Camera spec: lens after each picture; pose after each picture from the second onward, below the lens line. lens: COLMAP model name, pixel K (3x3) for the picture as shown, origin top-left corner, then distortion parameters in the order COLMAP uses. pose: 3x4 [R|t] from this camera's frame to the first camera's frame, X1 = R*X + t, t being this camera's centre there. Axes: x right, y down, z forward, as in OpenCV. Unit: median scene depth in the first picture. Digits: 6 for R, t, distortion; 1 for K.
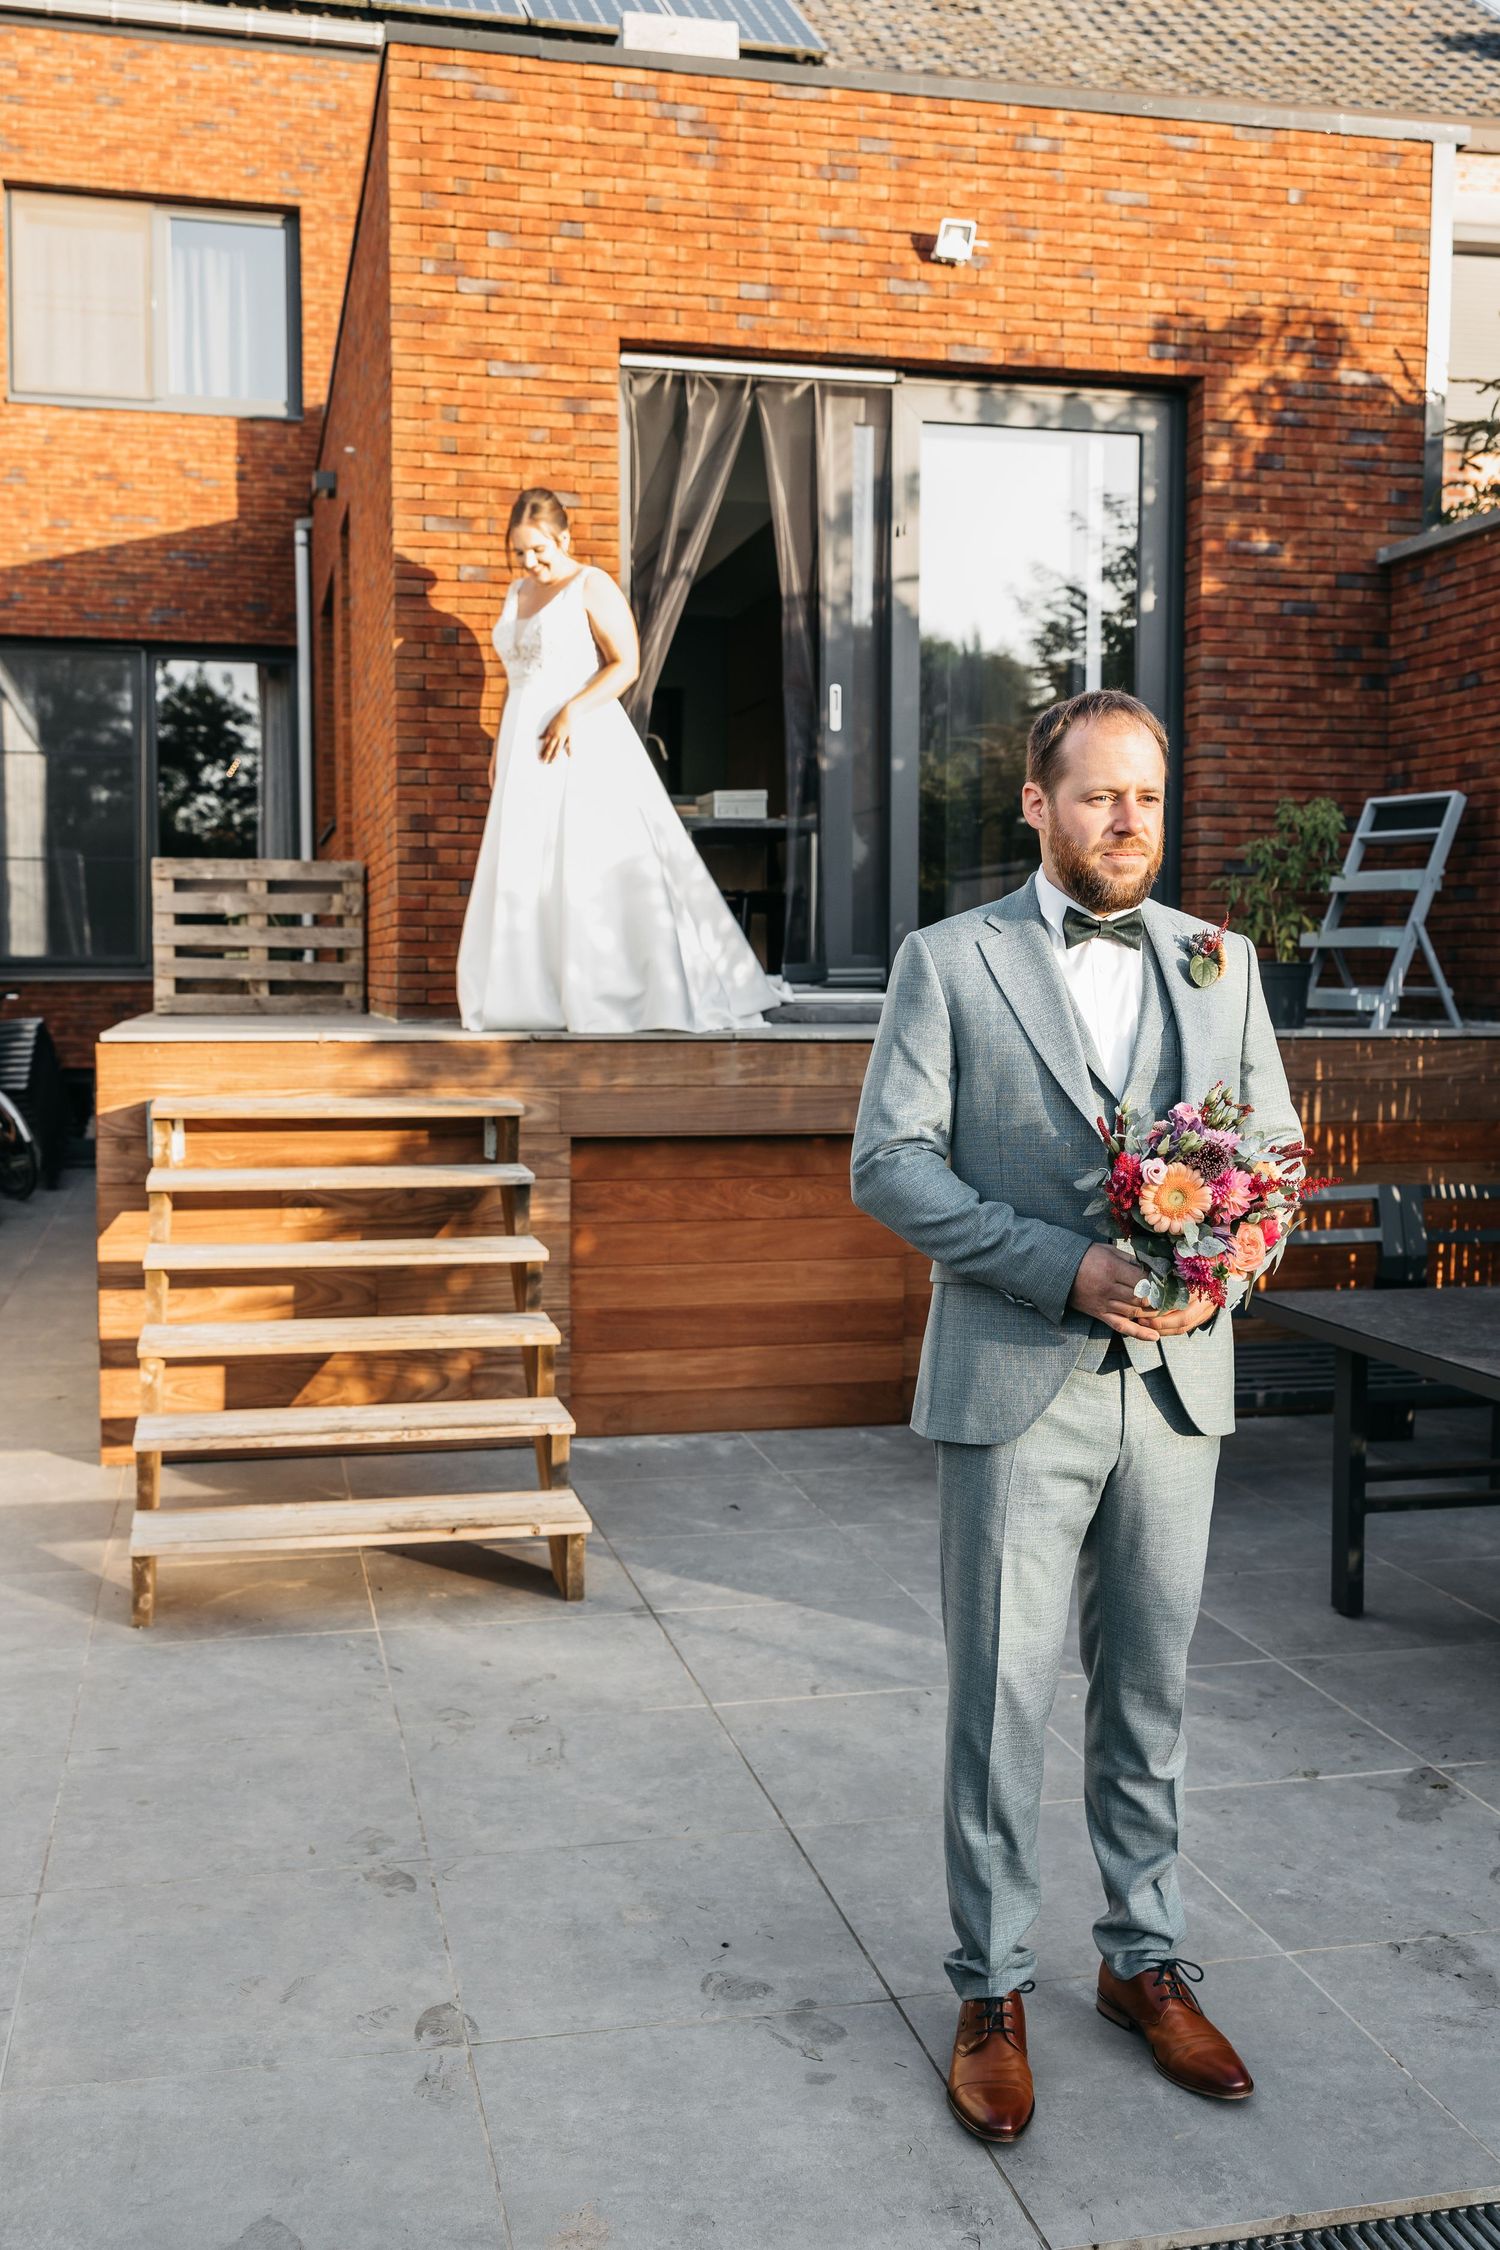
lens RADIAL K [[2281.1, 0, 752.2], [0, 2281.1, 1114.8], [0, 0, 1]] dist [0.017916, 0.000000]
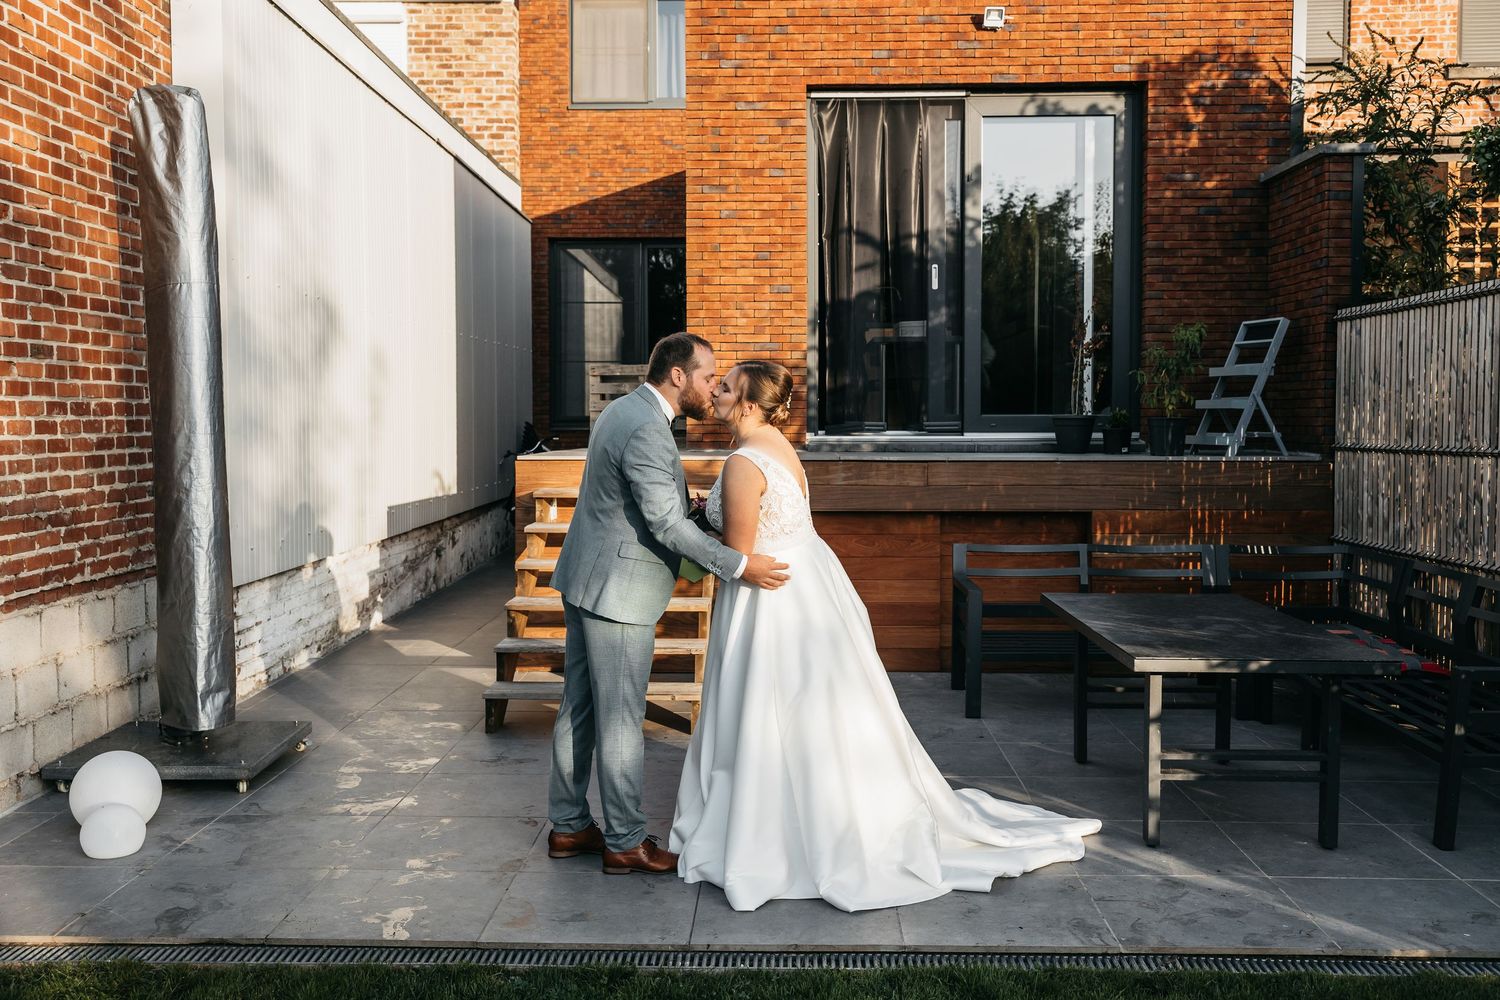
lens RADIAL K [[1562.4, 0, 745.8], [0, 1562.4, 487.3], [0, 0, 1]] dist [0.011882, 0.000000]
pose [[0.962170, 0.007701, -0.272339, 0.239008], [-0.013608, 0.999711, -0.019808, 0.013902], [0.272108, 0.022765, 0.961997, -0.227829]]
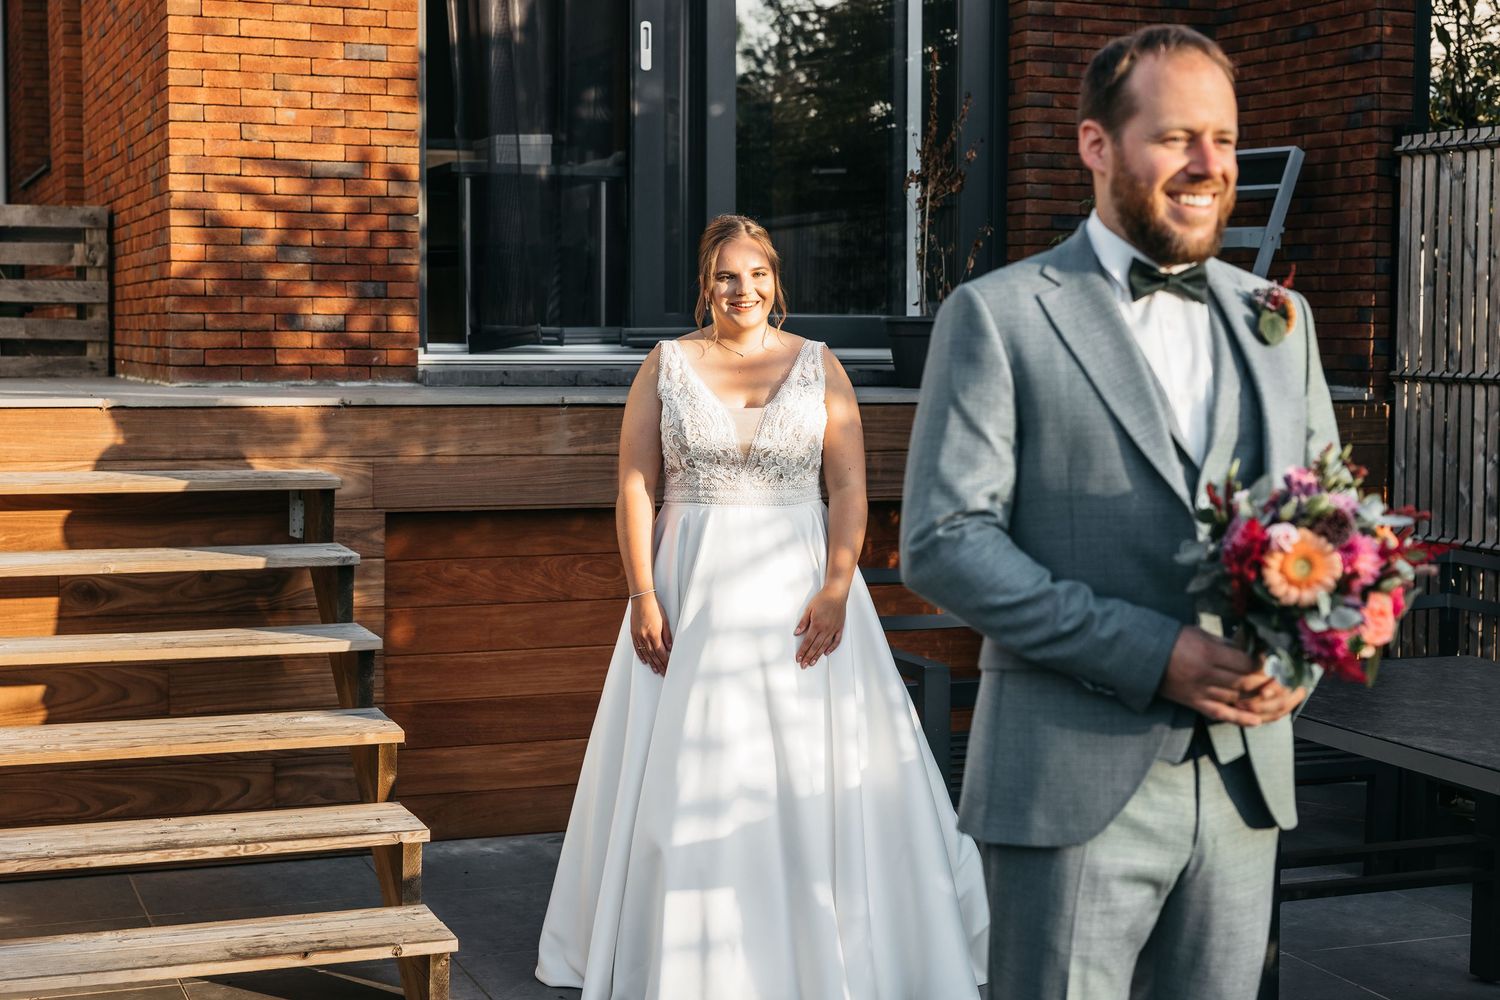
lens RADIAL K [[2410.0, 0, 790.3], [0, 2410.0, 470.8], [0, 0, 1]] dist [0.011652, 0.000000]
pose [[0.988161, -0.006477, 0.153284, -0.059223], [0.007353, 0.999960, -0.005147, -0.000601], [-0.153244, 0.006214, 0.988169, 0.026282]]
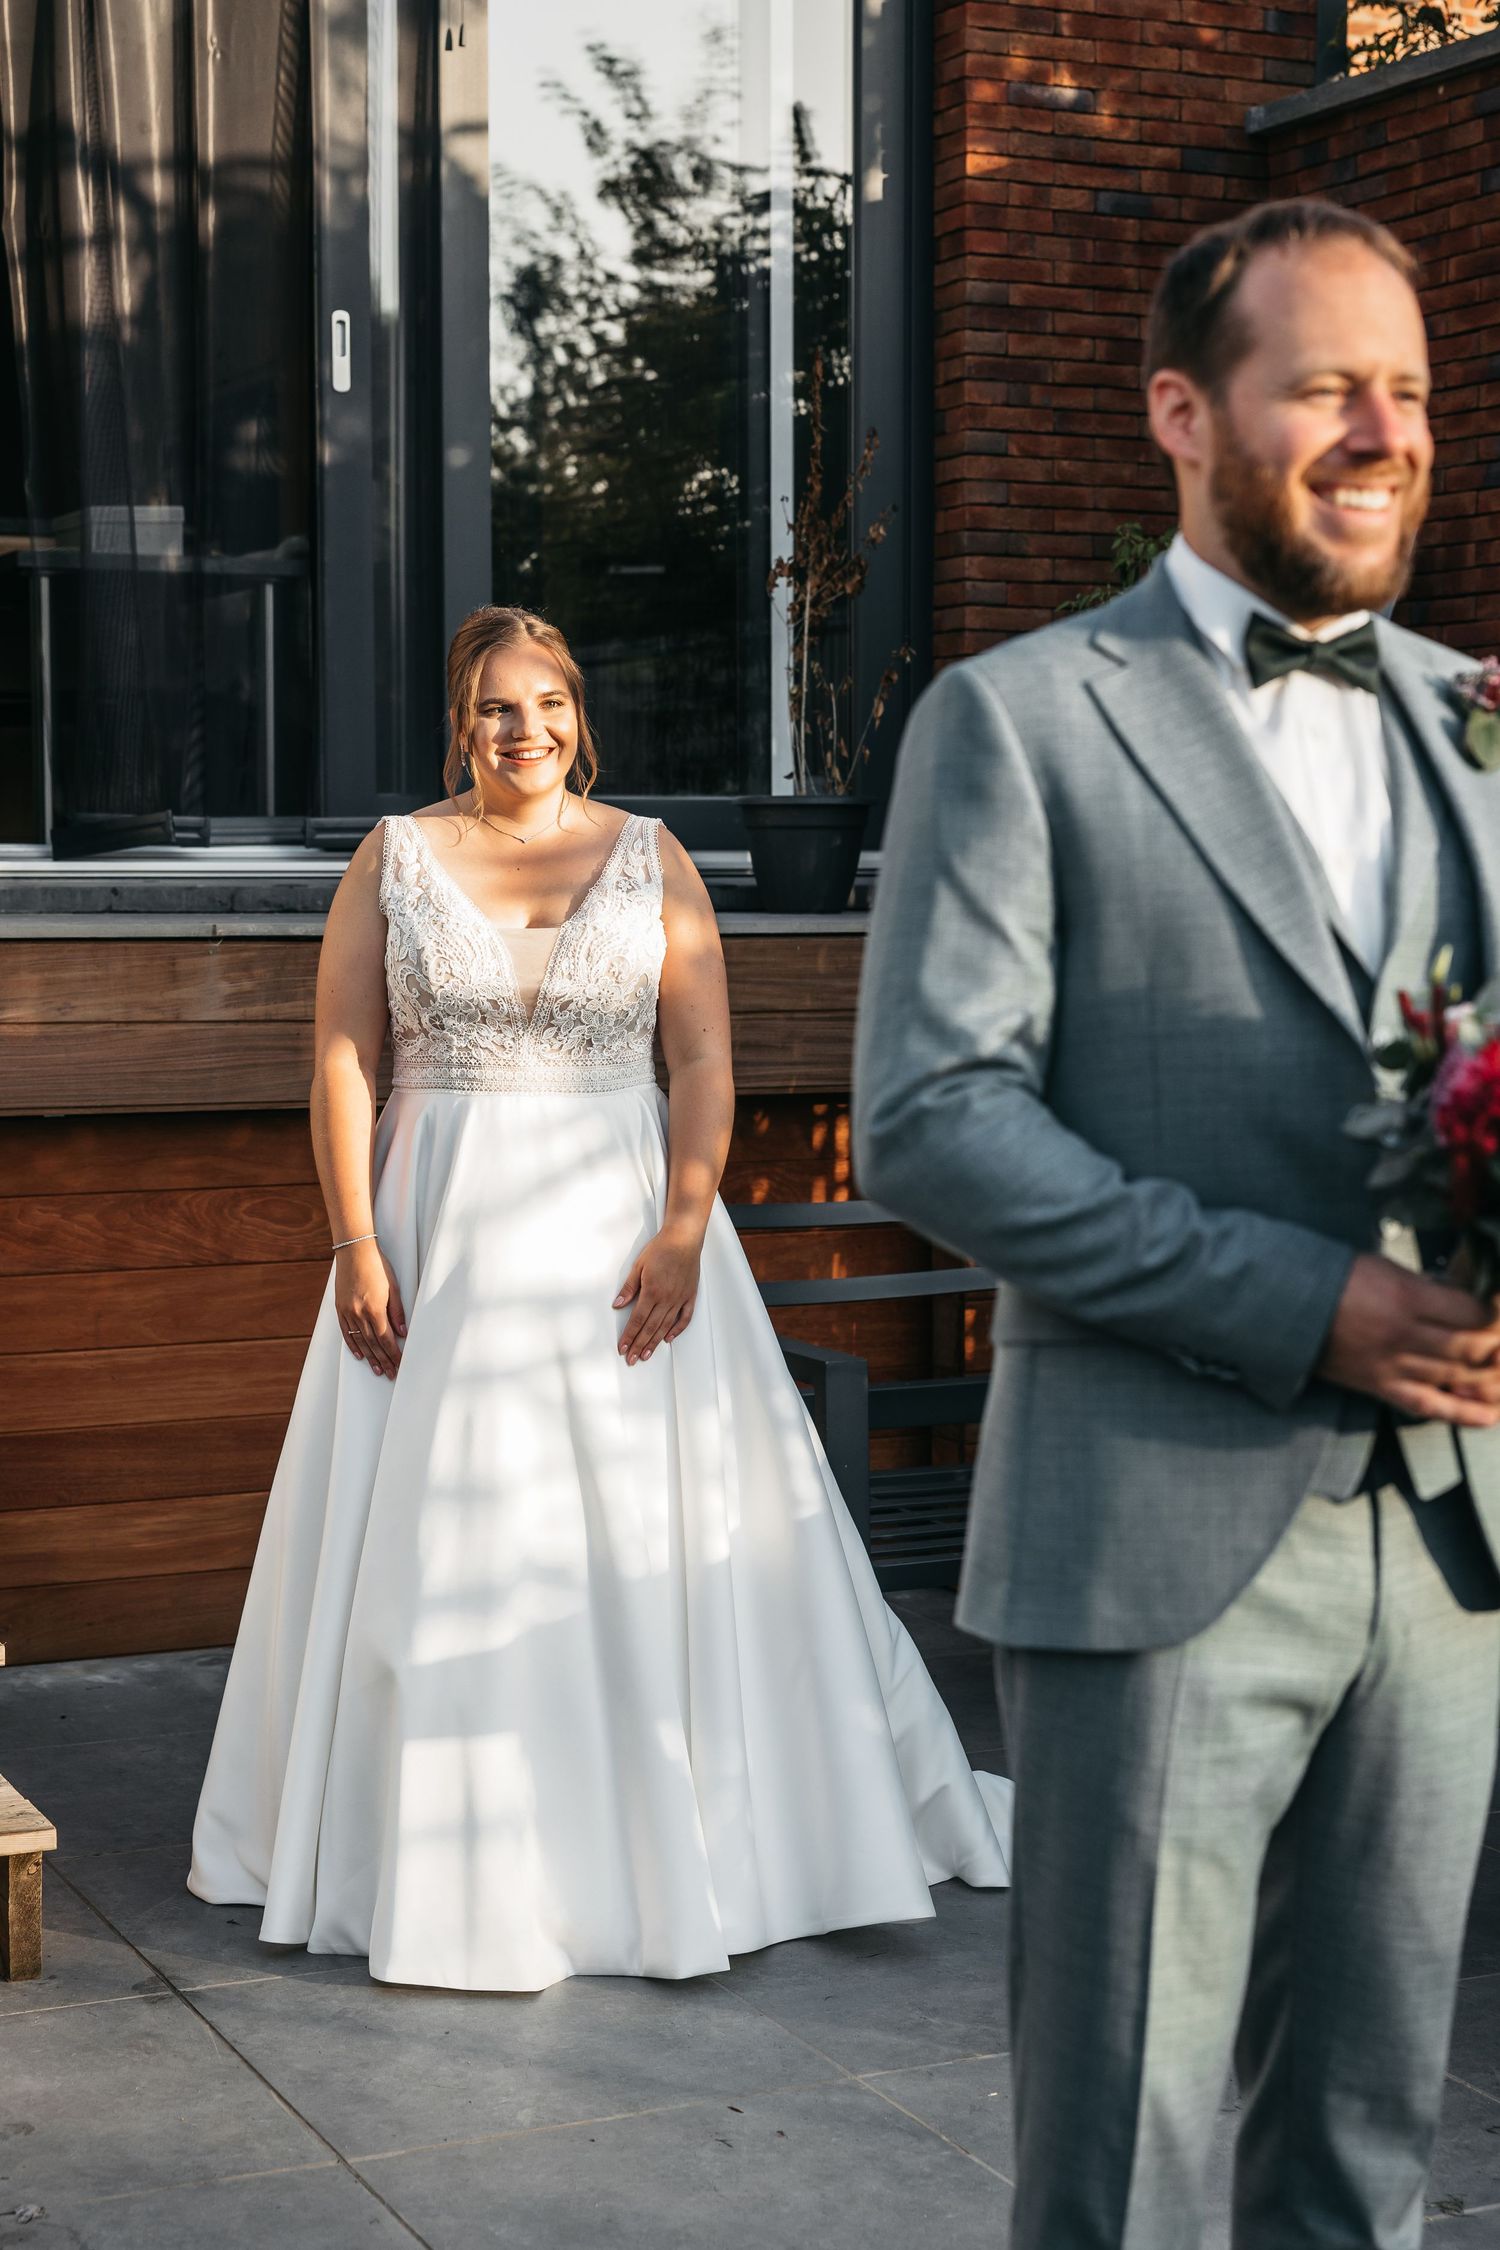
lens RADIAL K [[3767.1, 0, 773.7], [0, 3767.1, 1139.5], [0, 0, 1]] dist [0.024101, 0.000000]
pose [[0.977167, -0.019093, 0.211613, -0.062203], [0.017117, 0.999791, 0.011166, 0.007124], [-0.211782, -0.007289, 0.977290, 0.072237]]
